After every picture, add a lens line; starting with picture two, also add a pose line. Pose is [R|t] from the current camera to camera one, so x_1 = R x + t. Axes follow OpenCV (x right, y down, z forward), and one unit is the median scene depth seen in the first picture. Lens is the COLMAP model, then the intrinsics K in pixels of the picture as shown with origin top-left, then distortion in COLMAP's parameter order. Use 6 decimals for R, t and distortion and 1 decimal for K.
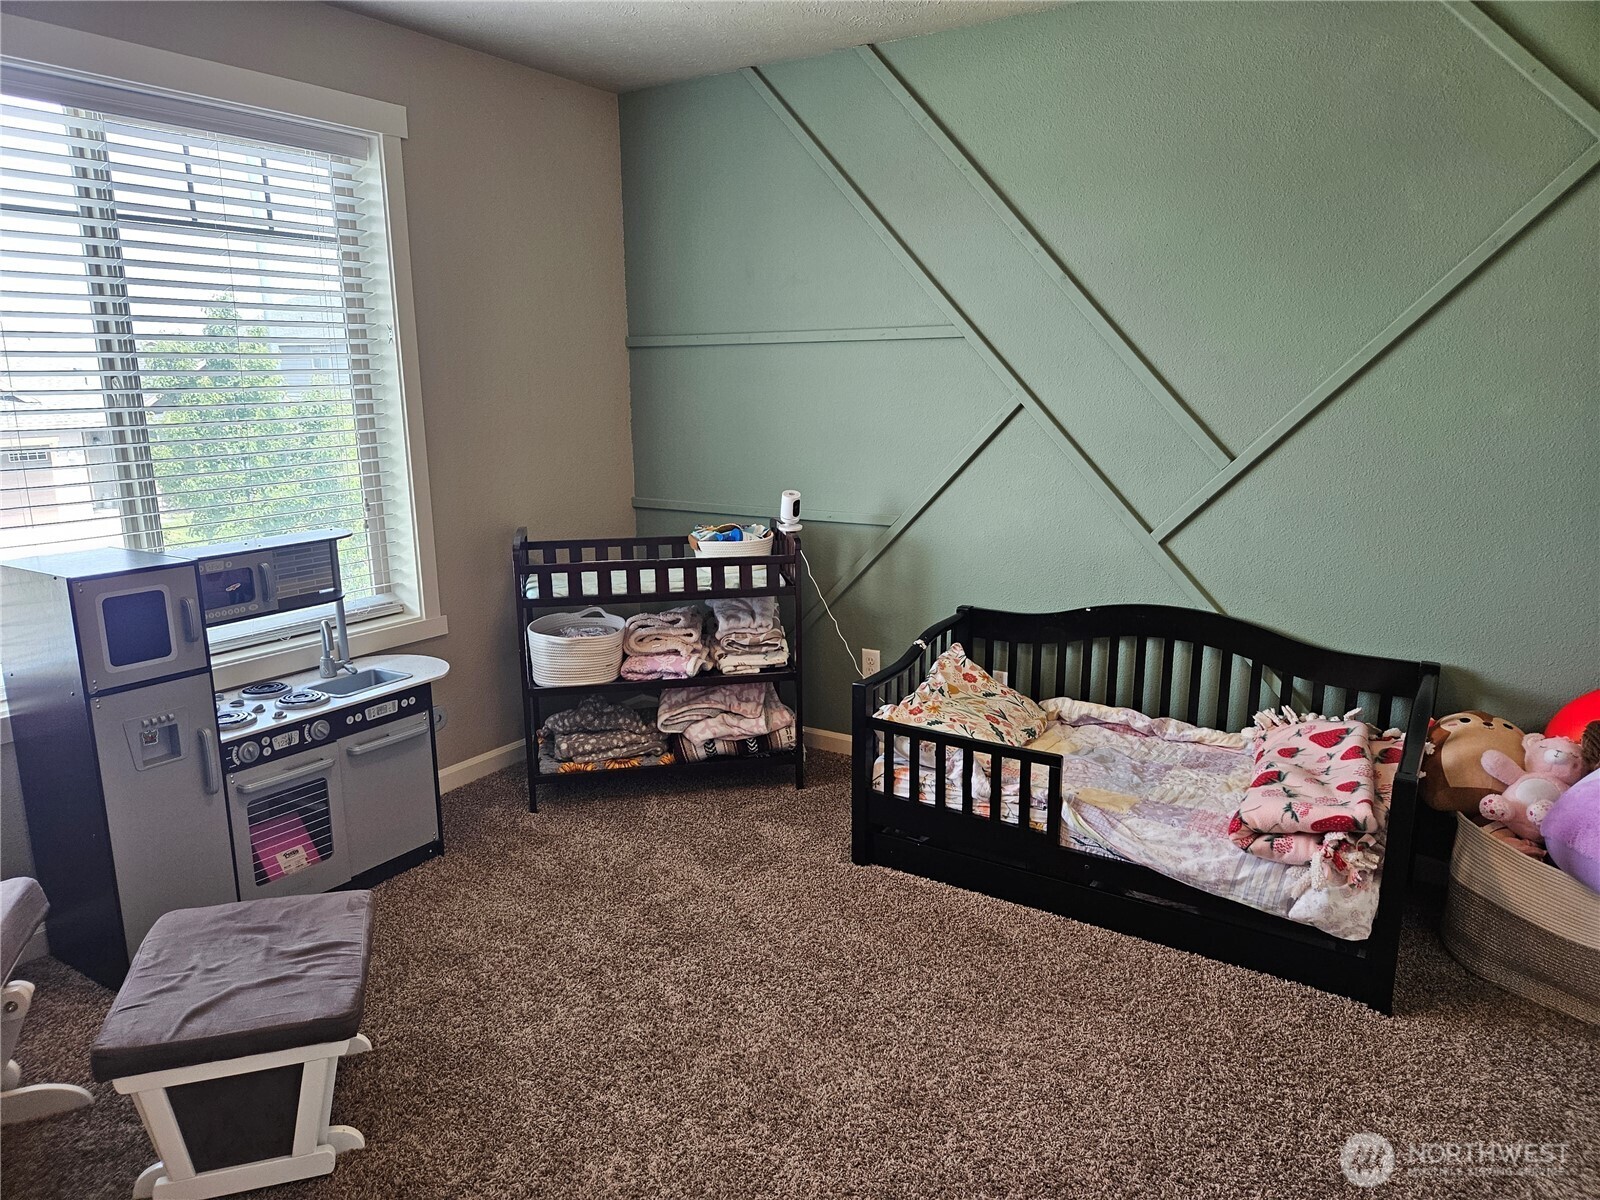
lens RADIAL K [[1071.2, 0, 795.8], [0, 1071.2, 596.6], [0, 0, 1]] dist [0.073698, -0.063462]
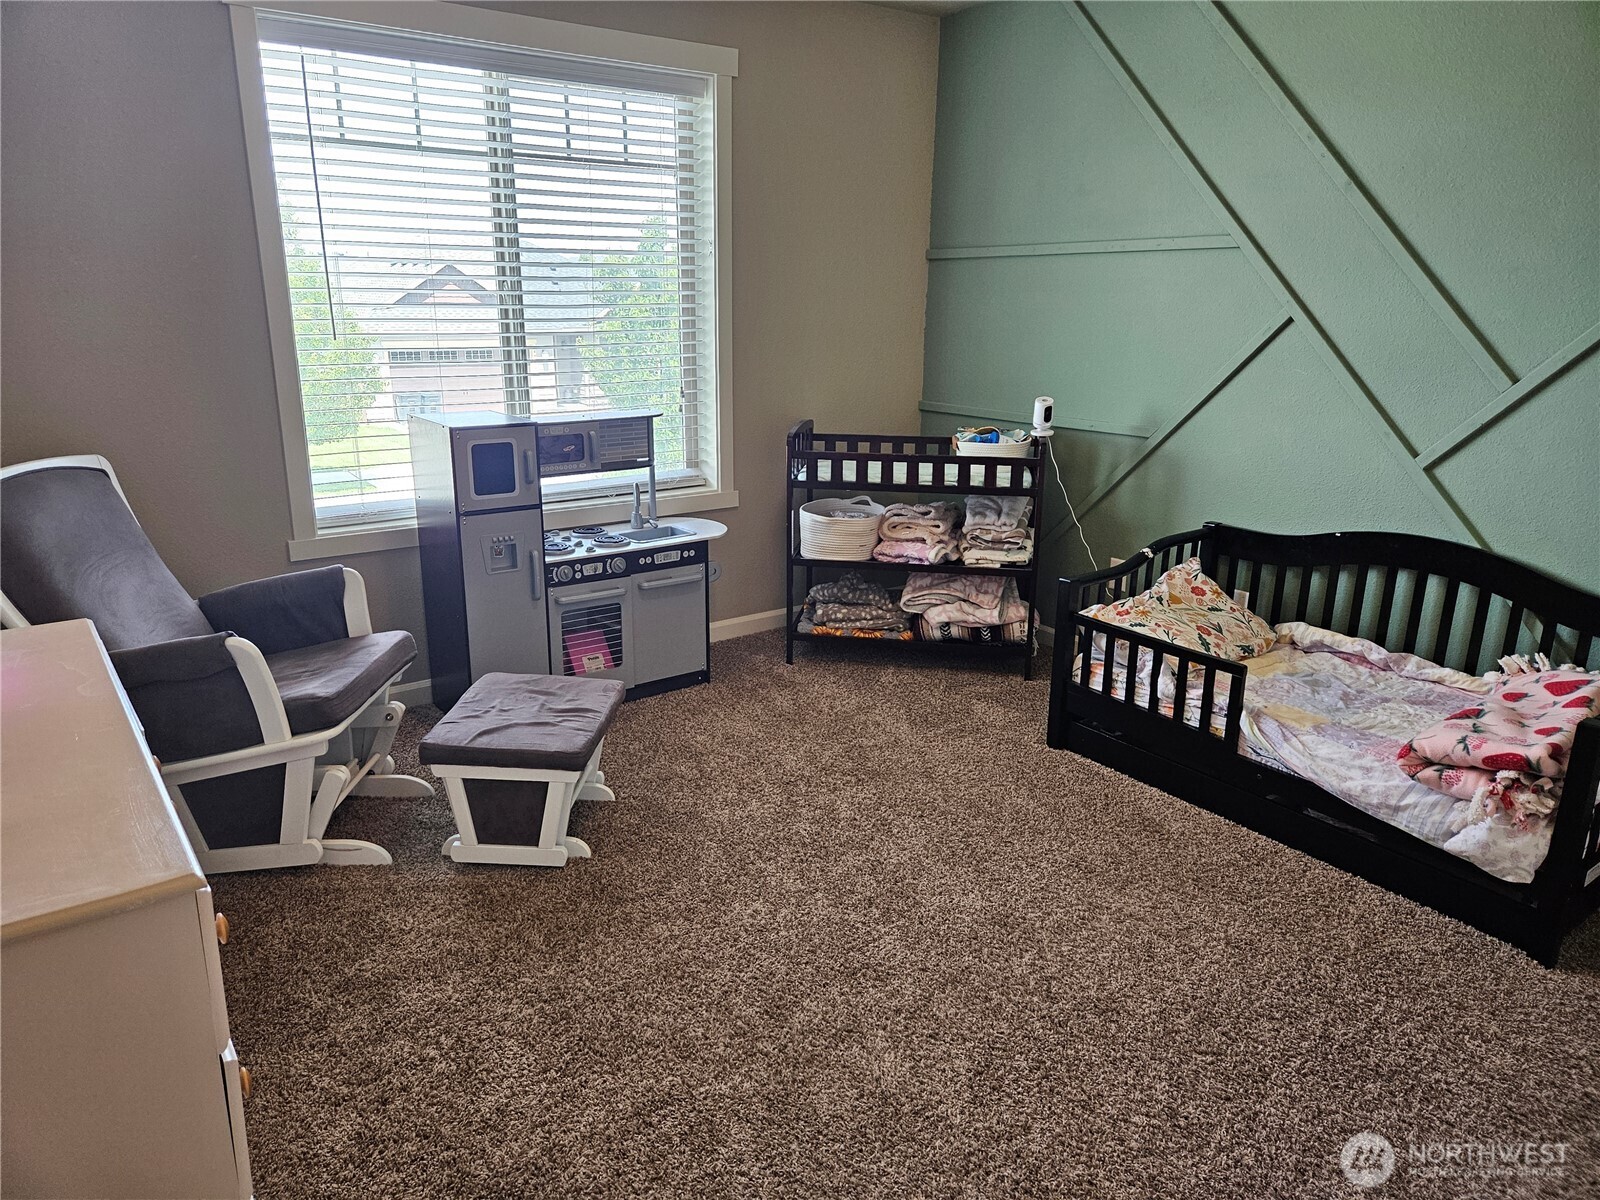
lens RADIAL K [[1071.2, 0, 773.1], [0, 1071.2, 578.8], [0, 0, 1]] dist [0.073698, -0.063462]
pose [[0.927302, 0.110848, -0.357524, 0.164704], [-0.090153, 0.993168, 0.074098, 0.026573], [0.363295, -0.036479, 0.930960, -0.096471]]
